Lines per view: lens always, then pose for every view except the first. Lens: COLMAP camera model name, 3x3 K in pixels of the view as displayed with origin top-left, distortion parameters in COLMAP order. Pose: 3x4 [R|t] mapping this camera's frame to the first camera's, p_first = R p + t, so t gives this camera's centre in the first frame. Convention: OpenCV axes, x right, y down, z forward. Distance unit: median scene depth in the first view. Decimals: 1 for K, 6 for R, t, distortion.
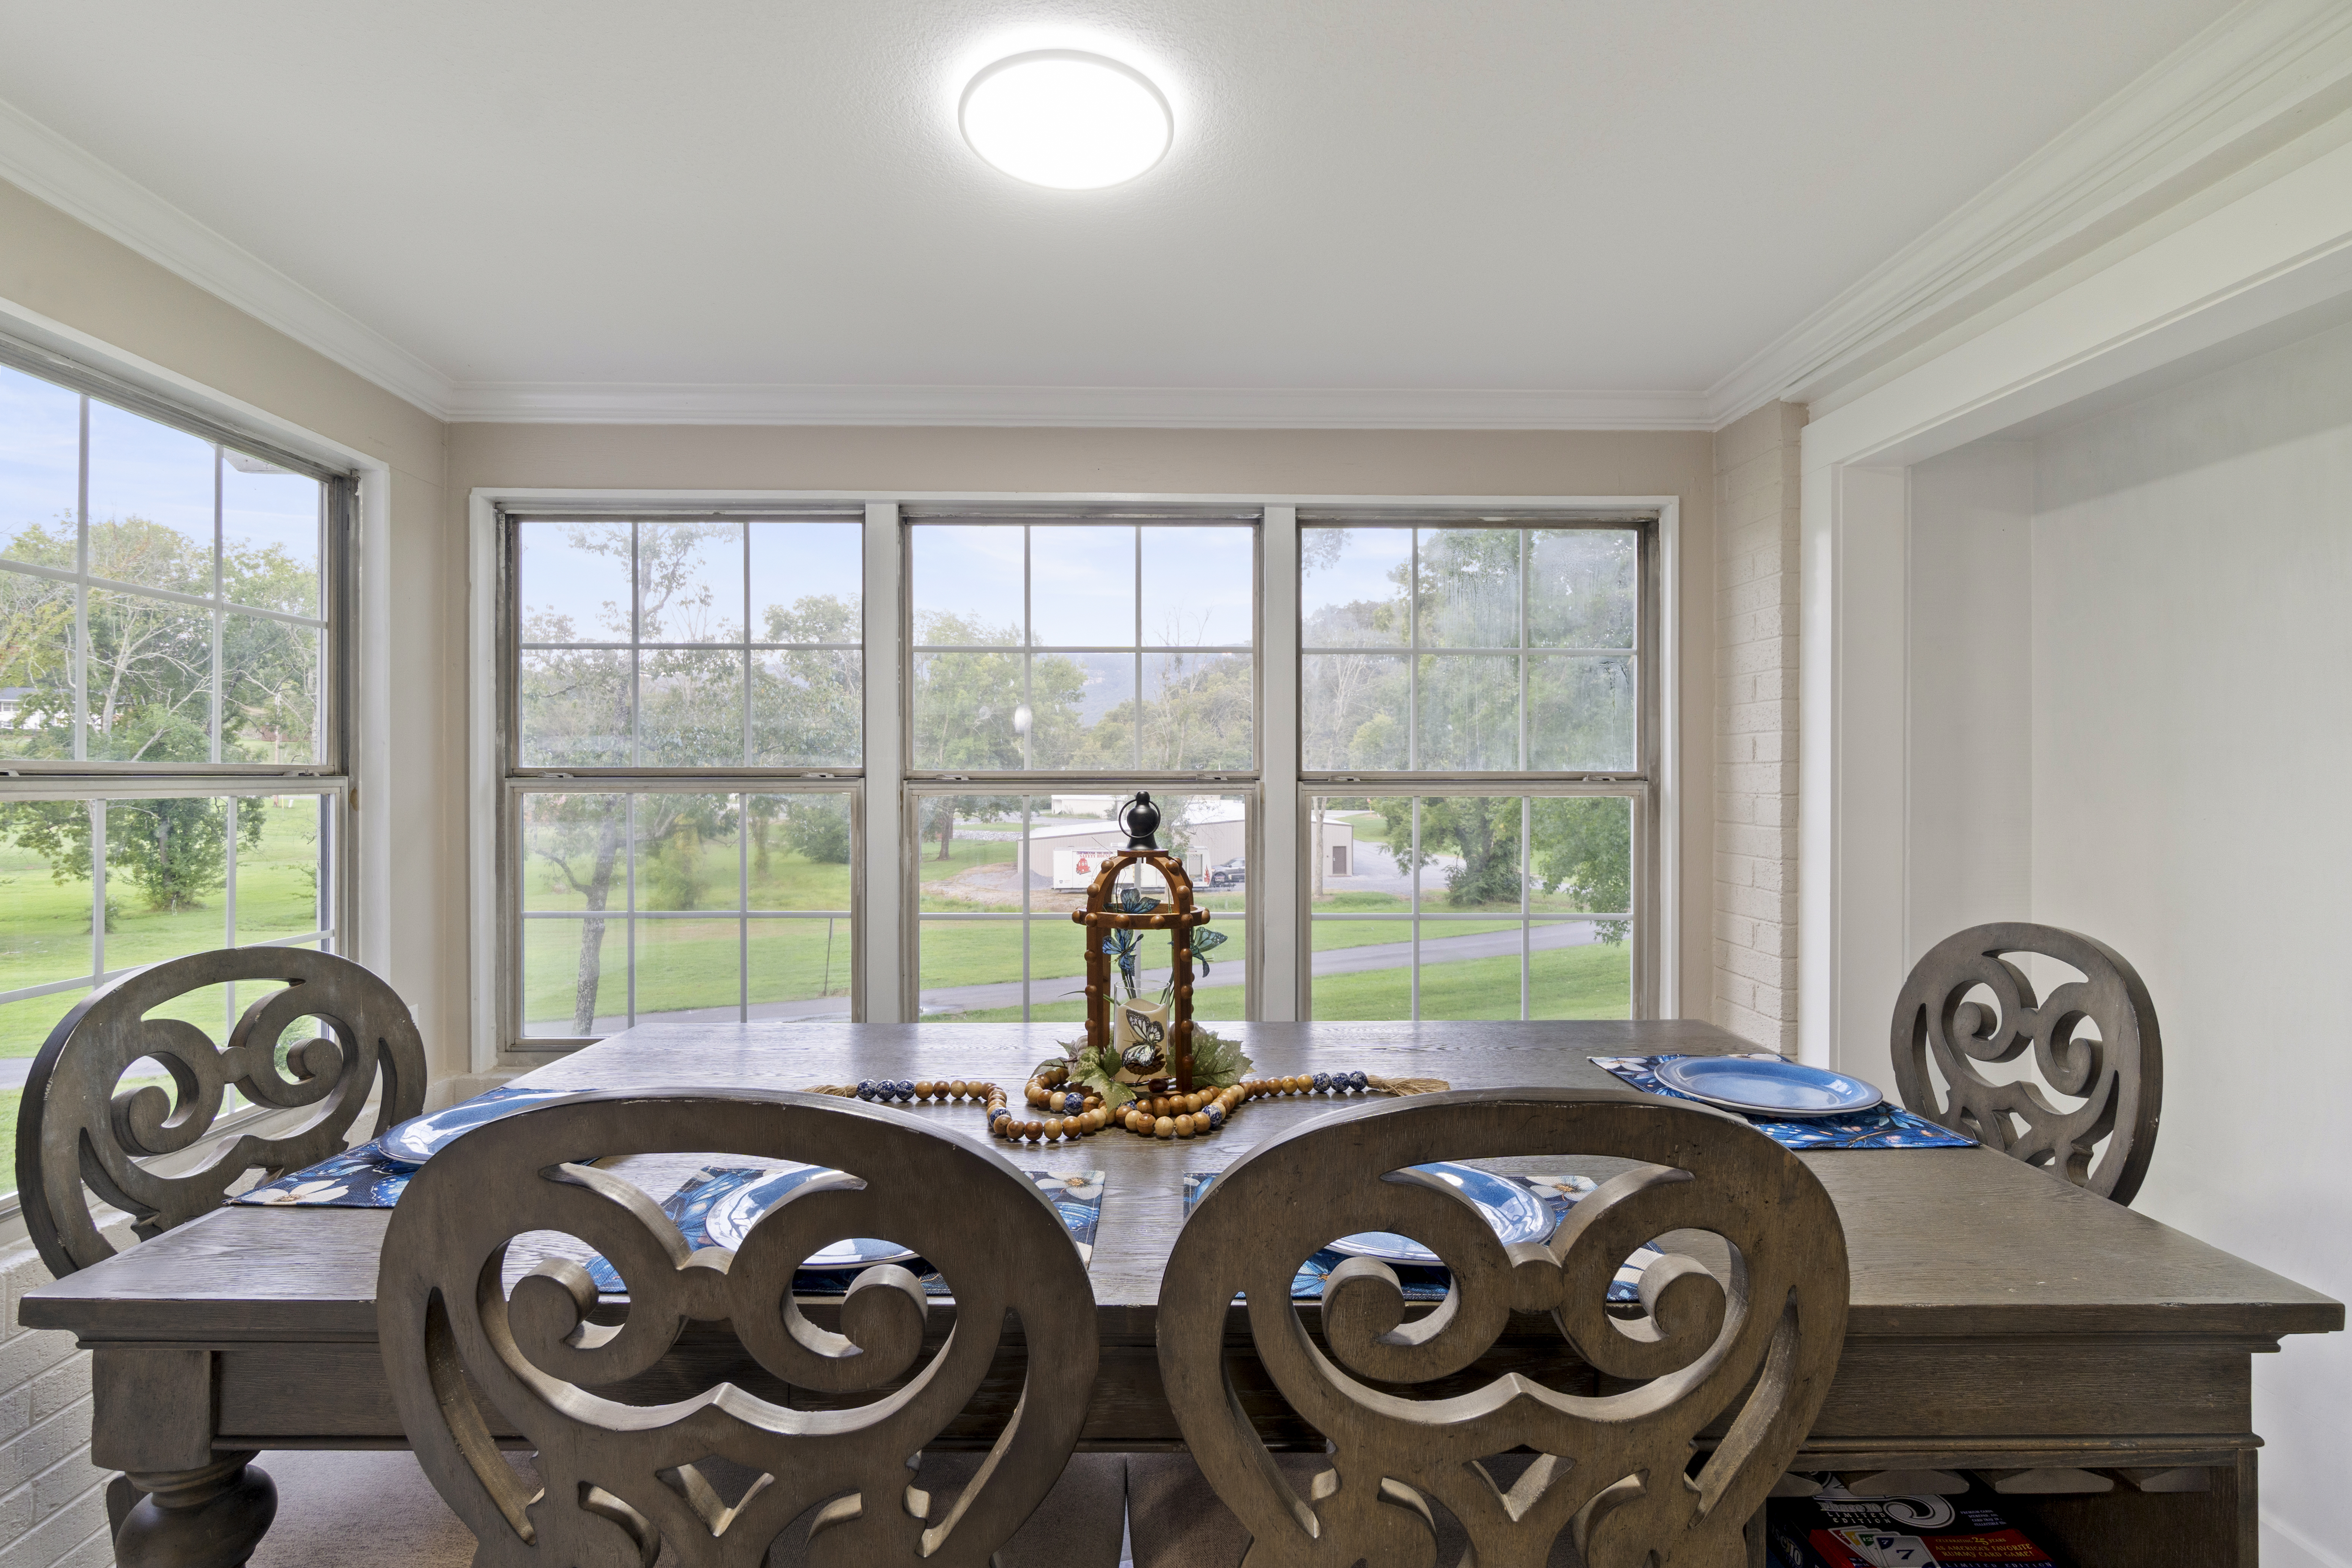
lens RADIAL K [[1103.3, 0, 1170.8], [0, 1103.3, 781.3], [0, 0, 1]] dist [-0.011478, 0.002088]
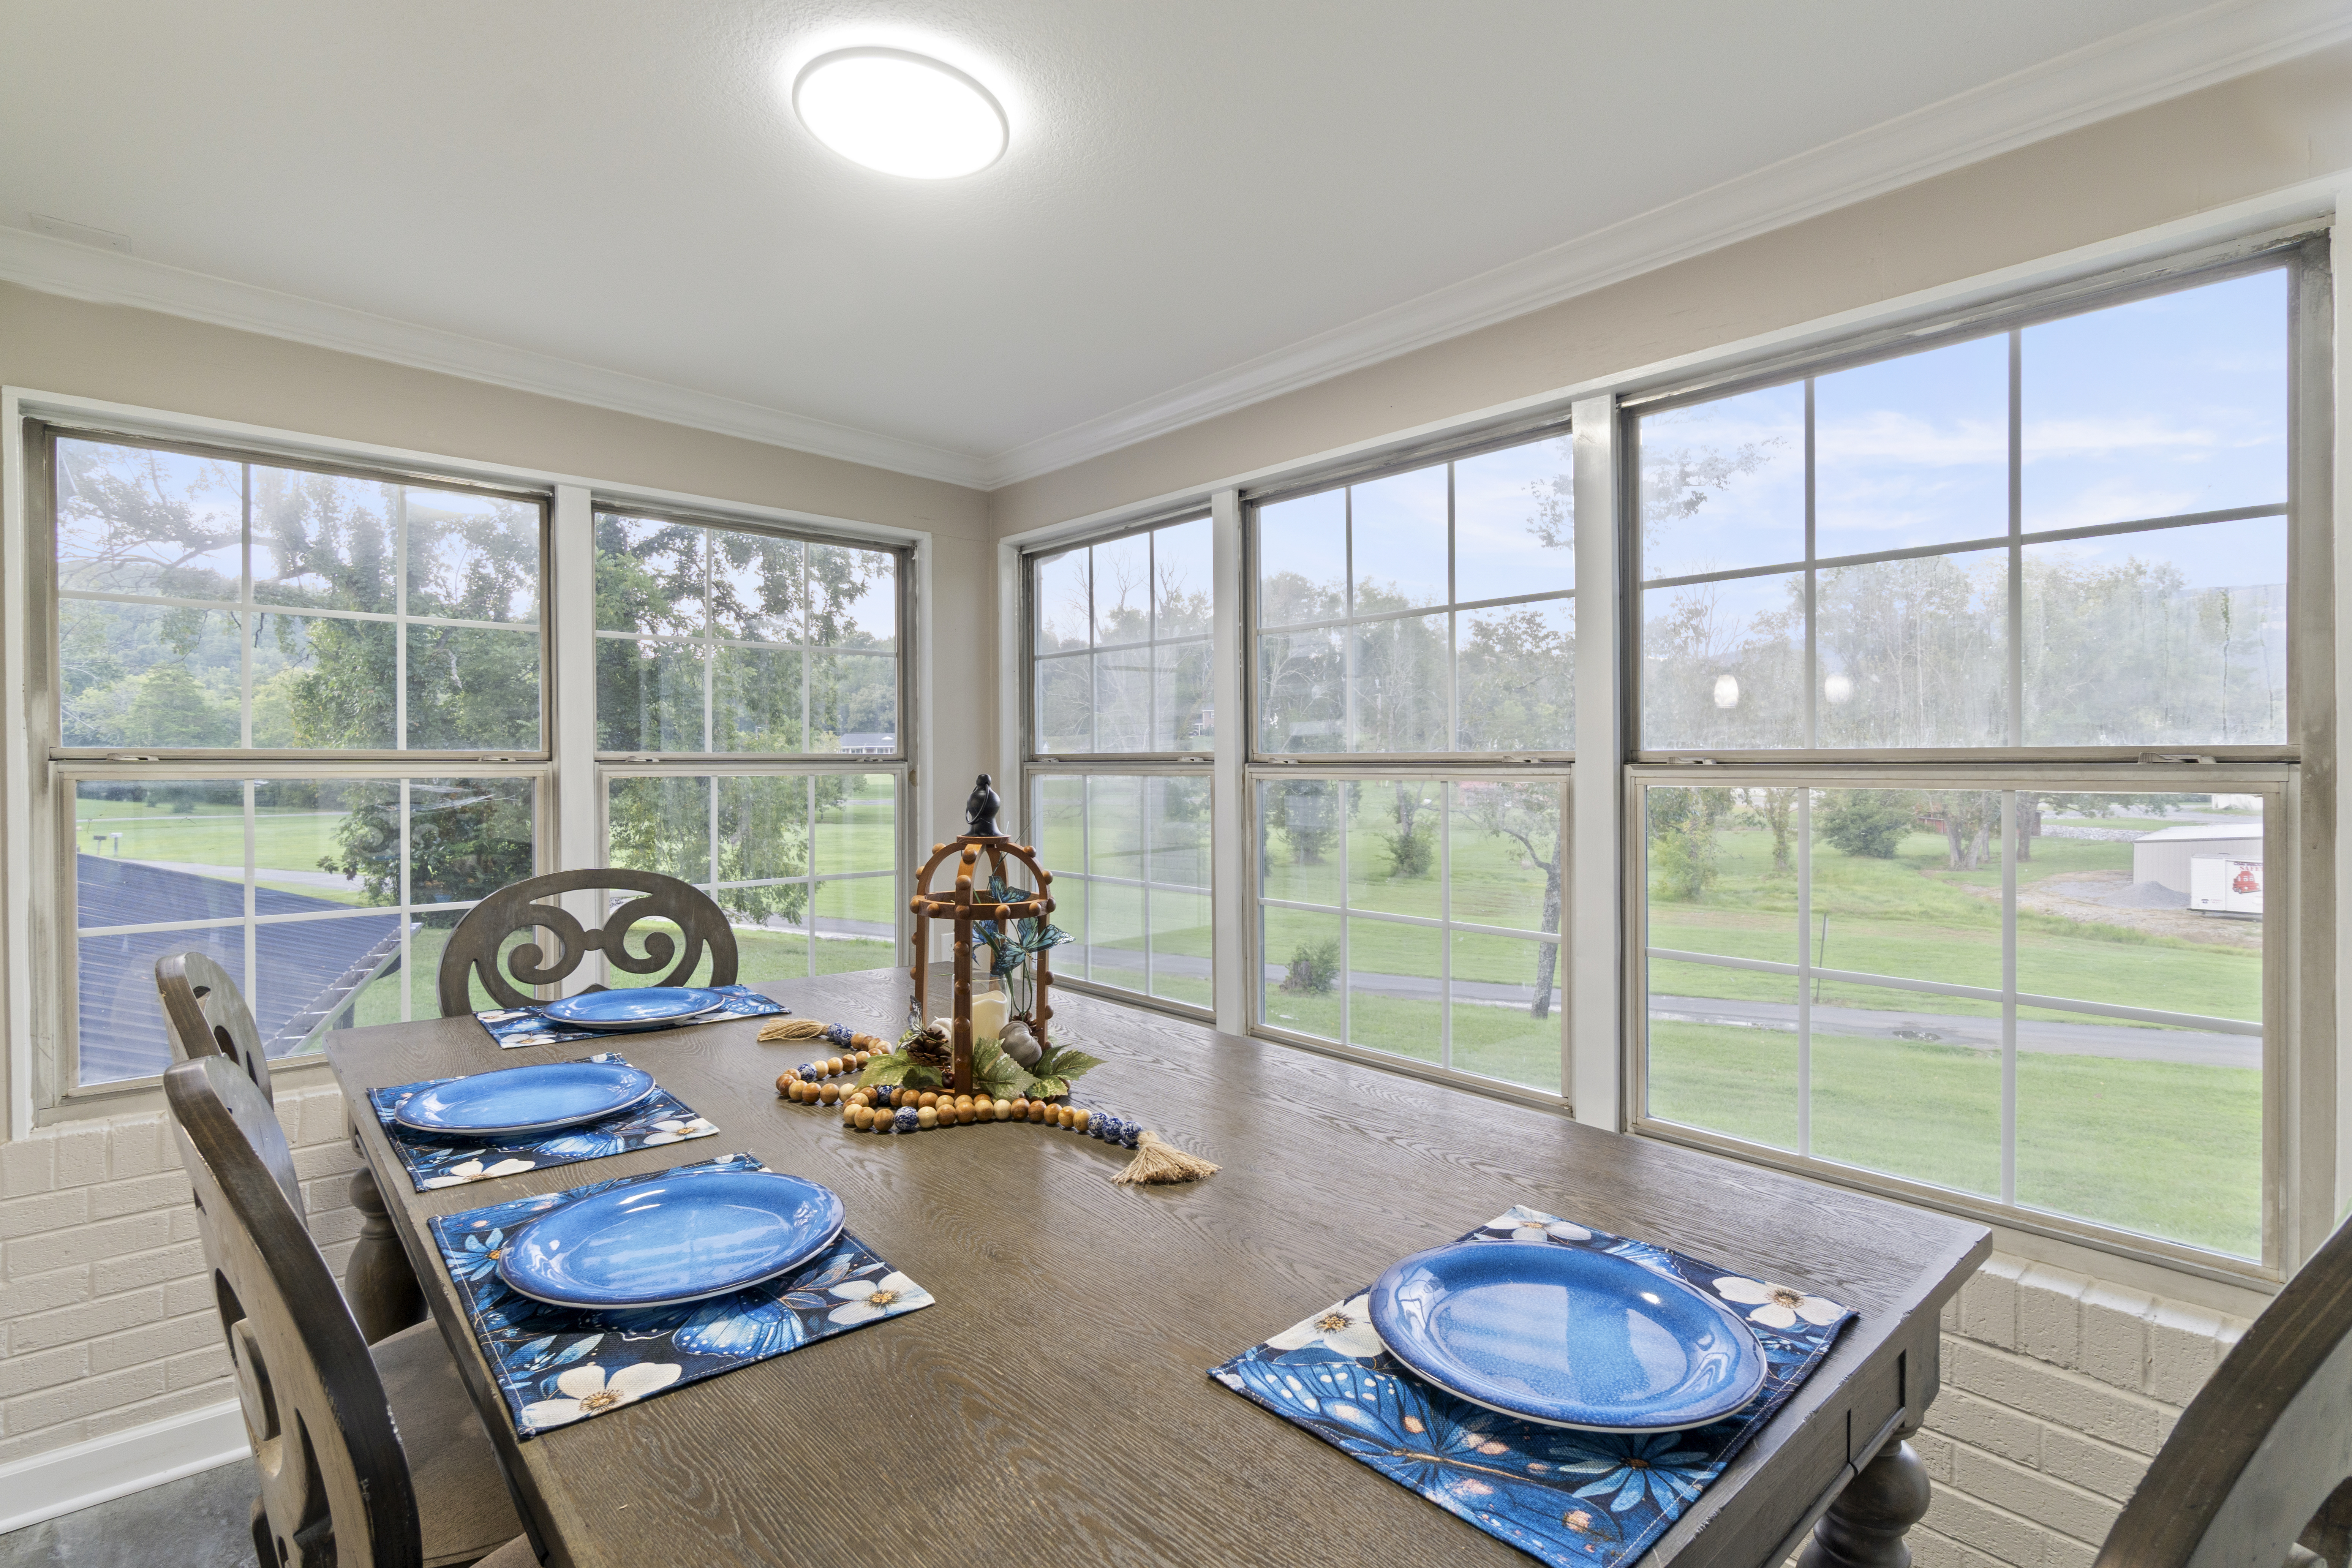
lens RADIAL K [[1103.3, 0, 1178.9], [0, 1103.3, 778.4], [0, 0, 1]] dist [-0.011478, 0.002088]
pose [[0.660303, 0.008603, -0.750950, 0.500759], [0.000189, 0.999932, 0.011622, 0.000453], [0.750999, -0.007816, 0.660257, 0.308073]]
